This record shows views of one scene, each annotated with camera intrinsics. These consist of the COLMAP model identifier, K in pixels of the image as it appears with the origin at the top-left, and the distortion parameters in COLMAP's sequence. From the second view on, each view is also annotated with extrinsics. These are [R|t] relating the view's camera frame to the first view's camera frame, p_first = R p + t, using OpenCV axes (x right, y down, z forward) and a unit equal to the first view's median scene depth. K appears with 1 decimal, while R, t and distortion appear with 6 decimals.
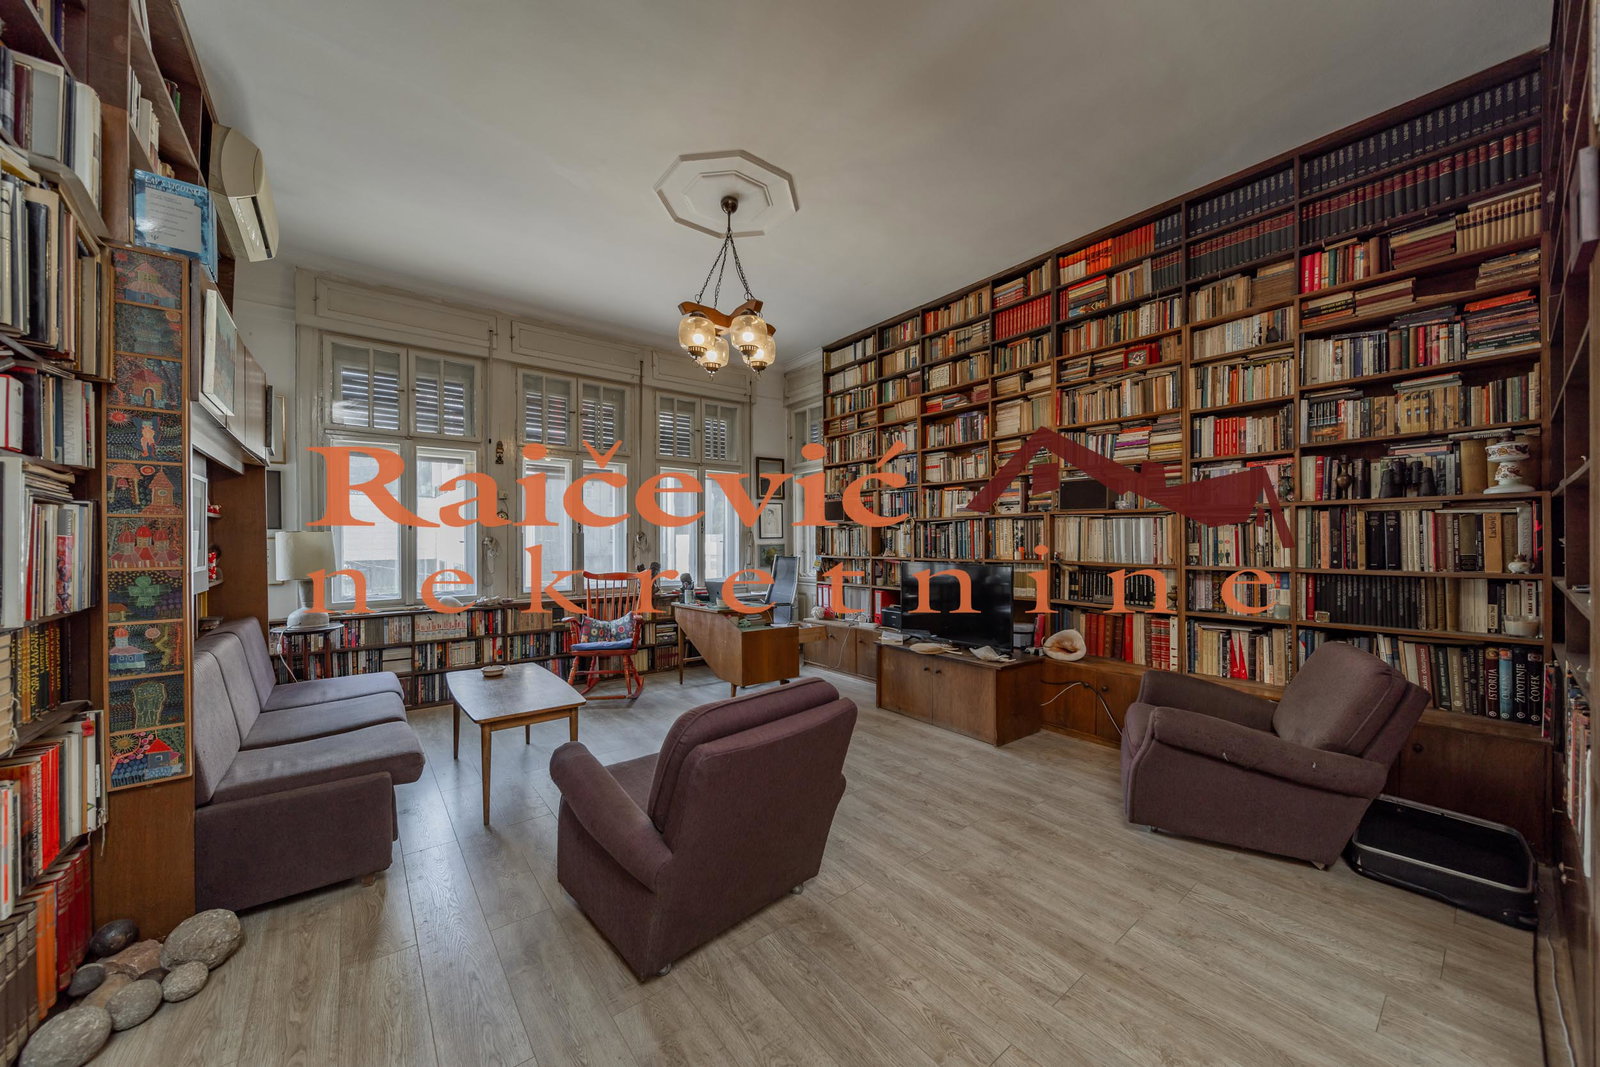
lens RADIAL K [[563.6, 0, 788.7], [0, 563.6, 542.2], [0, 0, 1]] dist [-0.001728, 0.000377]
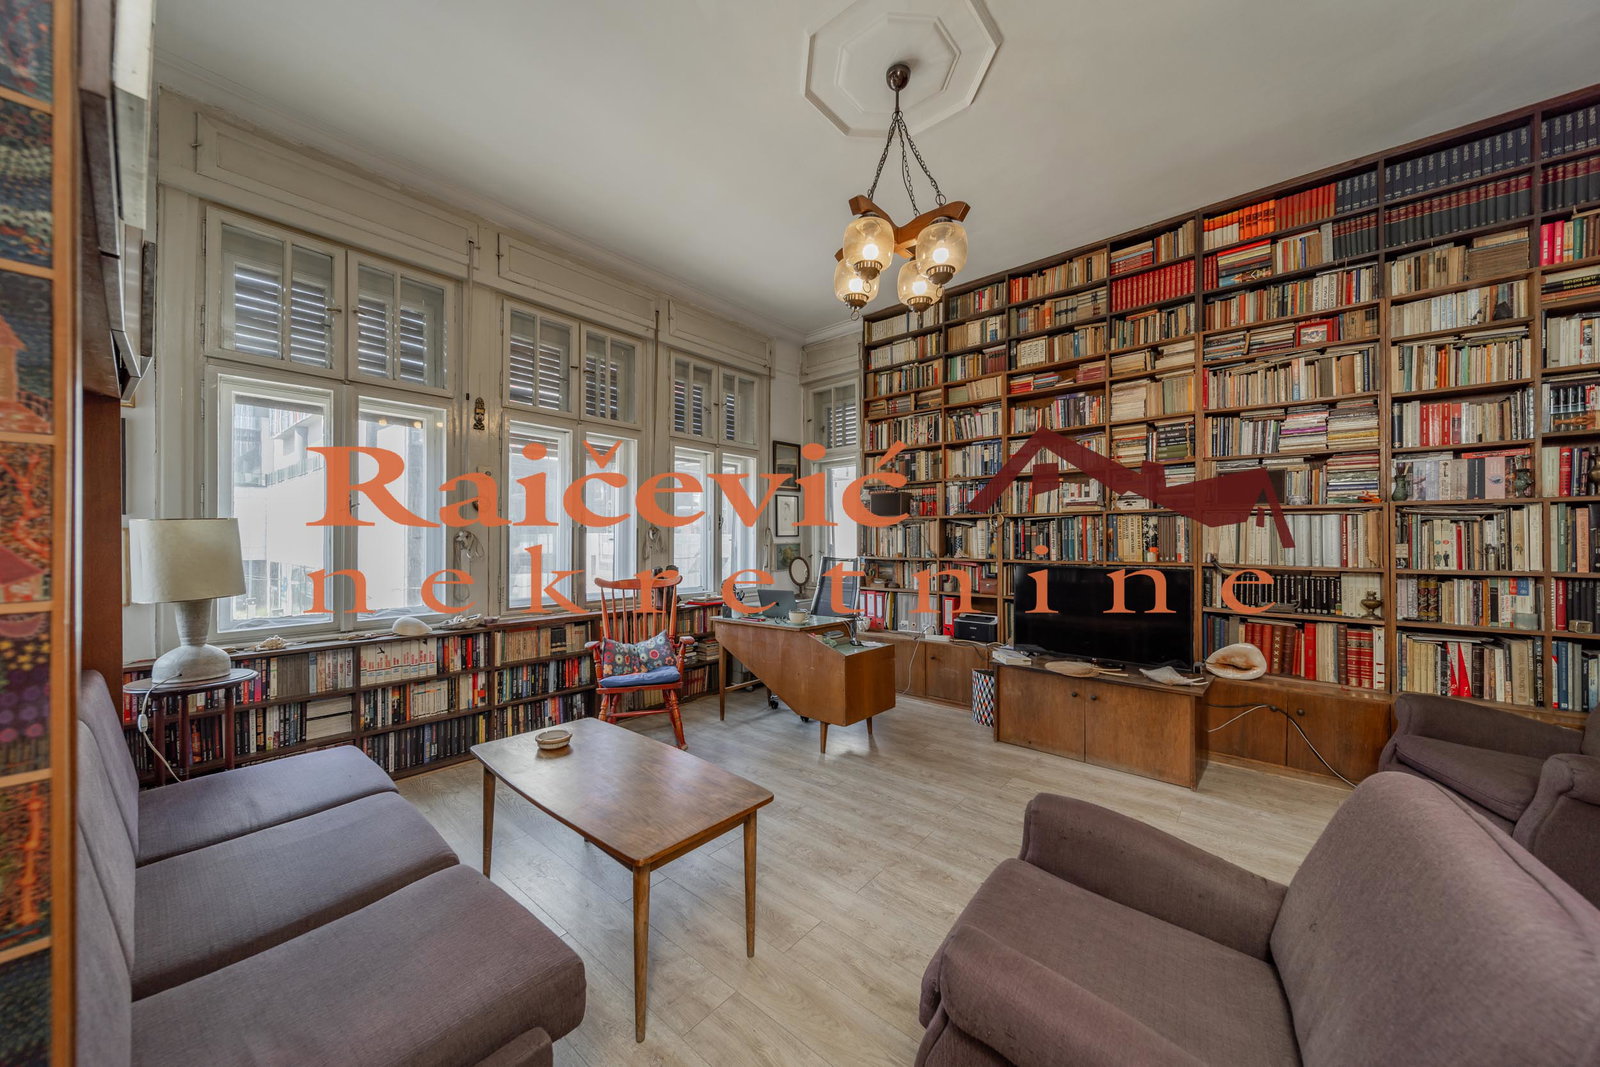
lens RADIAL K [[563.6, 0, 792.5], [0, 563.6, 538.1], [0, 0, 1]] dist [-0.001728, 0.000377]
pose [[0.980132, 0.005899, 0.198259, -0.328708], [-0.004399, 0.999958, -0.008009, 0.003737], [-0.198298, 0.006977, 0.980117, 0.273290]]
